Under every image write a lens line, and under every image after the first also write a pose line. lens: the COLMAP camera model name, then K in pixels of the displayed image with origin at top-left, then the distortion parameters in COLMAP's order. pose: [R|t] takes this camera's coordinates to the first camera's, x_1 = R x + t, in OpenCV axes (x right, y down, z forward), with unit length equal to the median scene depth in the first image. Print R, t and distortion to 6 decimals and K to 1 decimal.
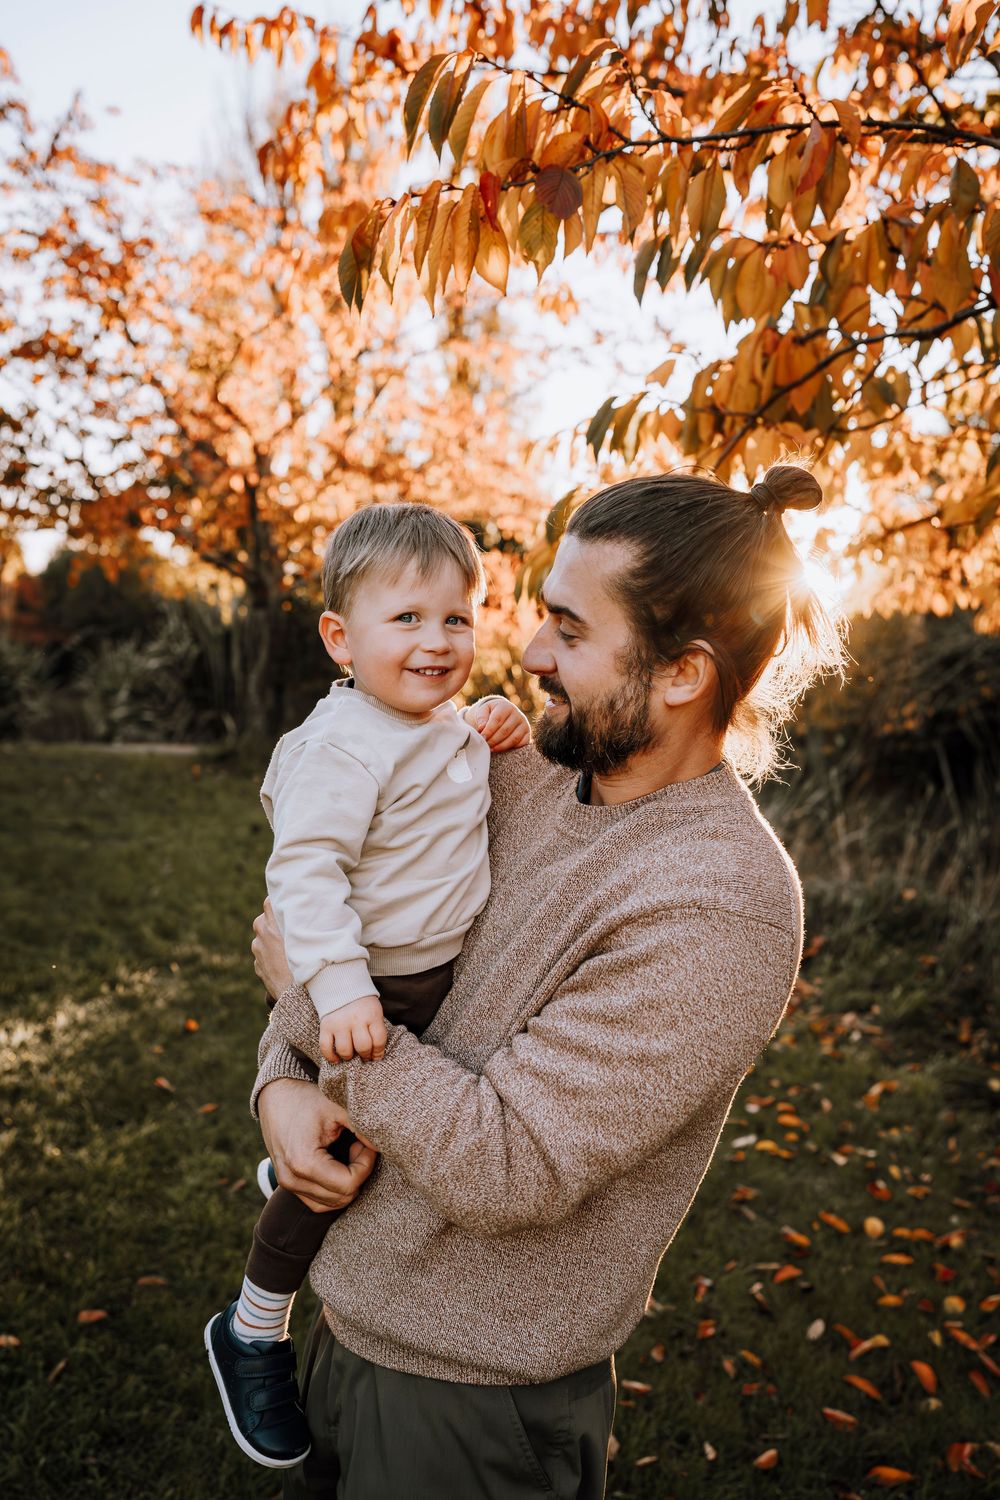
lens RADIAL K [[1477.9, 0, 500.0], [0, 1477.9, 750.0], [0, 0, 1]] dist [-0.022674, 0.109183]
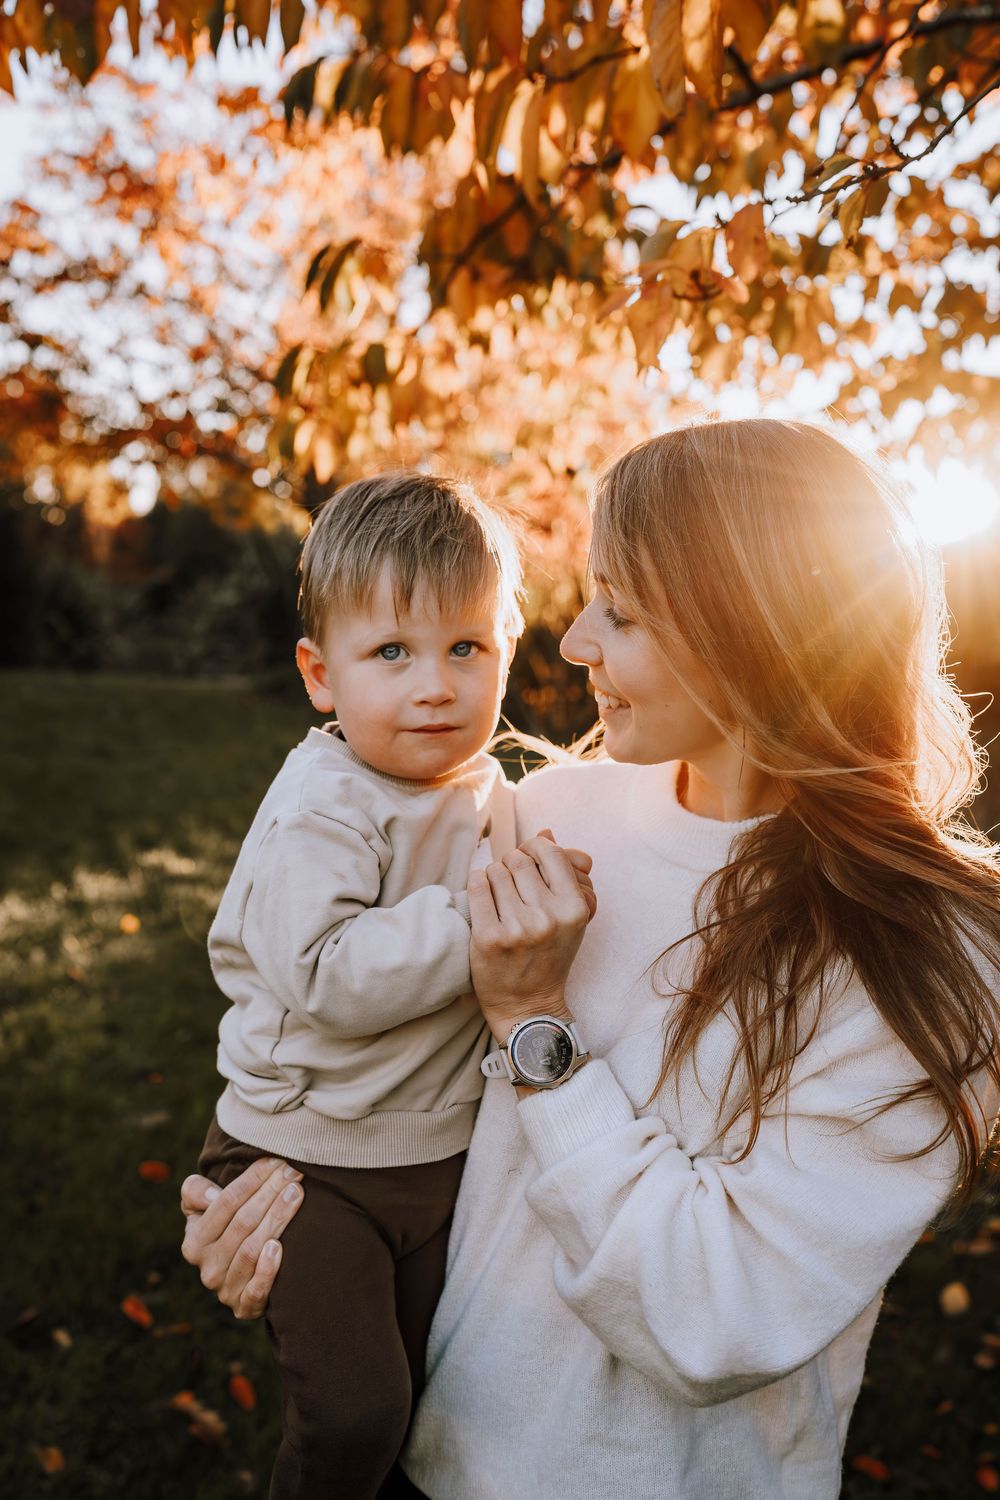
lens RADIAL K [[1538.0, 0, 501.3], [0, 1538.0, 716.4], [0, 0, 1]] dist [-0.002435, 0.095260]
pose [[0.996117, -0.000115, -0.088043, 0.064974], [0.001094, 0.999938, 0.011071, 0.016356], [0.088036, -0.011124, 0.996055, -0.007915]]
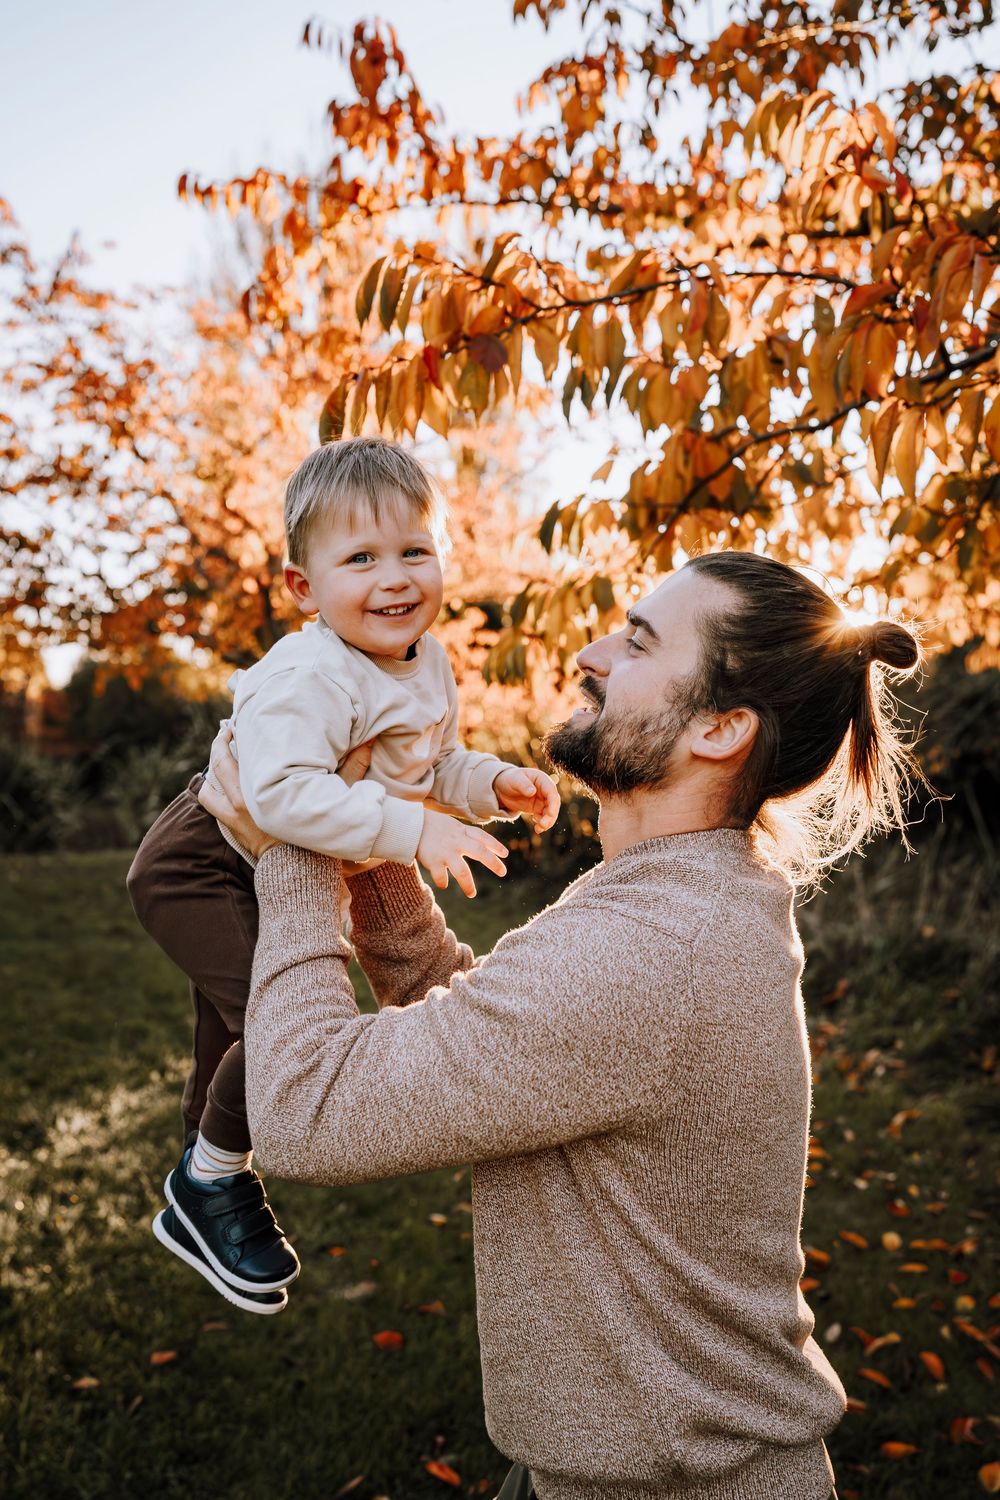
lens RADIAL K [[1506.9, 0, 486.9], [0, 1506.9, 738.1], [0, 0, 1]] dist [-0.009659, 0.096071]
pose [[0.996377, -0.079753, -0.029544, 0.009402], [0.077812, 0.995047, -0.061861, 0.003591], [0.034331, 0.059338, 0.997647, -0.038700]]
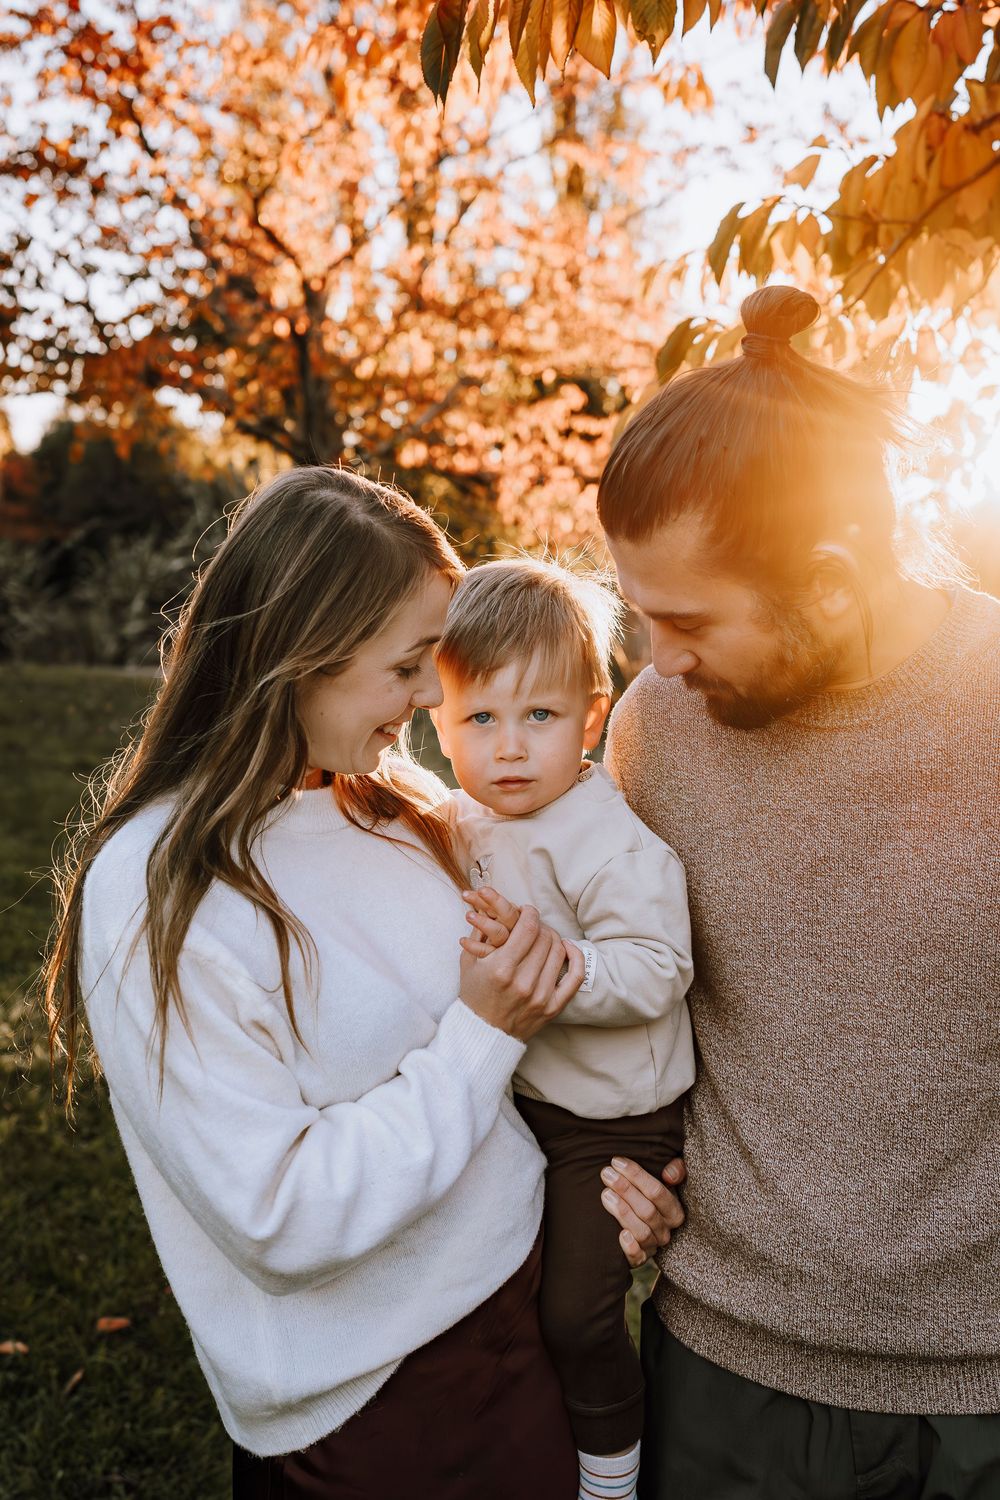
lens RADIAL K [[1932.6, 0, 486.3], [0, 1932.6, 719.0], [0, 0, 1]] dist [-0.006627, 0.064813]
pose [[0.997470, 0.001842, -0.071070, 0.003069], [-0.000449, 0.999807, 0.019620, 0.005630], [0.071093, -0.019539, 0.997278, -0.018073]]
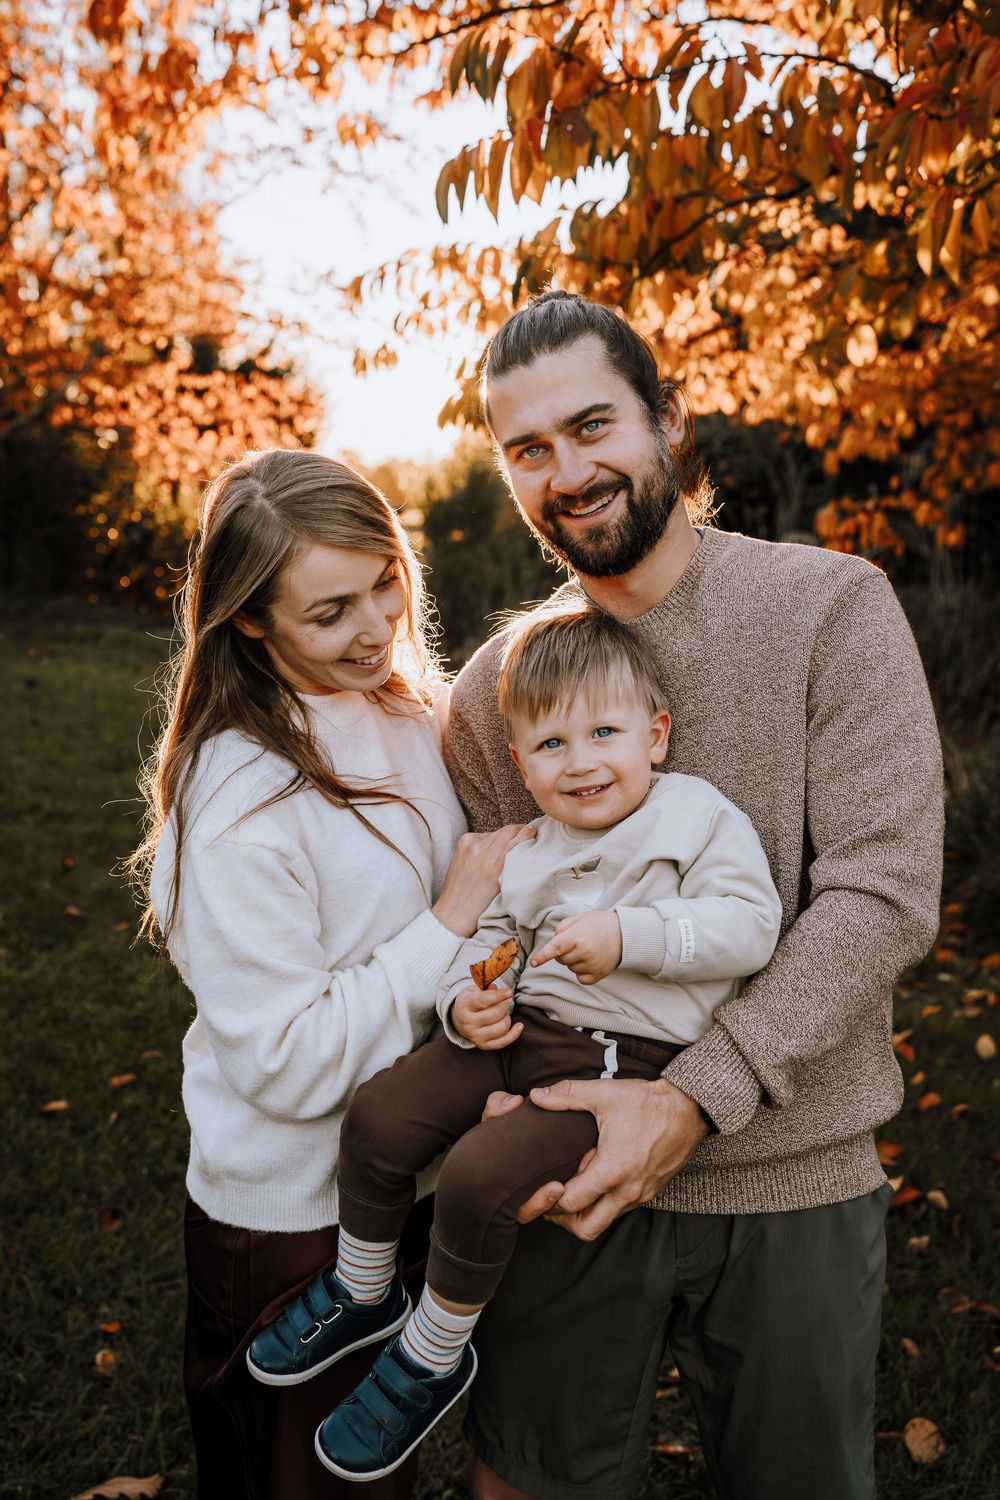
lens RADIAL K [[1618.4, 0, 443.4], [0, 1618.4, 708.7], [0, 0, 1]] dist [-0.016613, 0.107124]
pose [[0.983603, -0.099974, 0.150102, -0.052859], [0.087693, 0.992399, 0.086336, 0.002046], [-0.157592, -0.071757, 0.984894, -0.073575]]
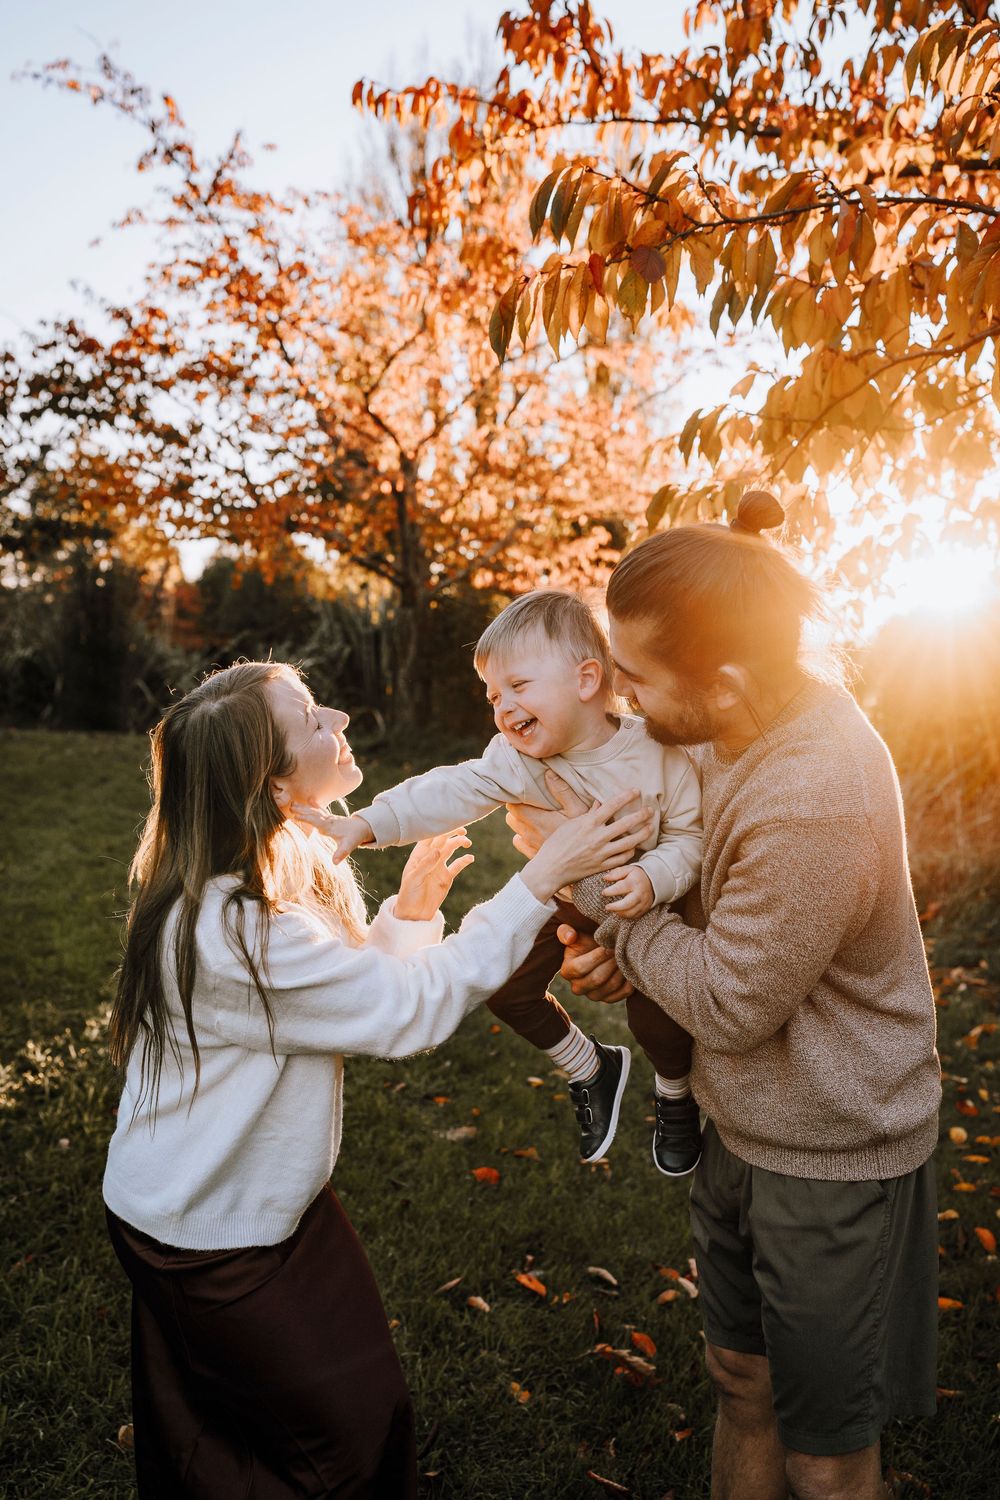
lens RADIAL K [[1477.9, 0, 500.0], [0, 1477.9, 750.0], [0, 0, 1]] dist [-0.022674, 0.109183]
pose [[0.995175, -0.008609, -0.097741, 0.006664], [0.008505, 0.999963, -0.001476, 0.010556], [0.097750, 0.000637, 0.995211, -0.055970]]
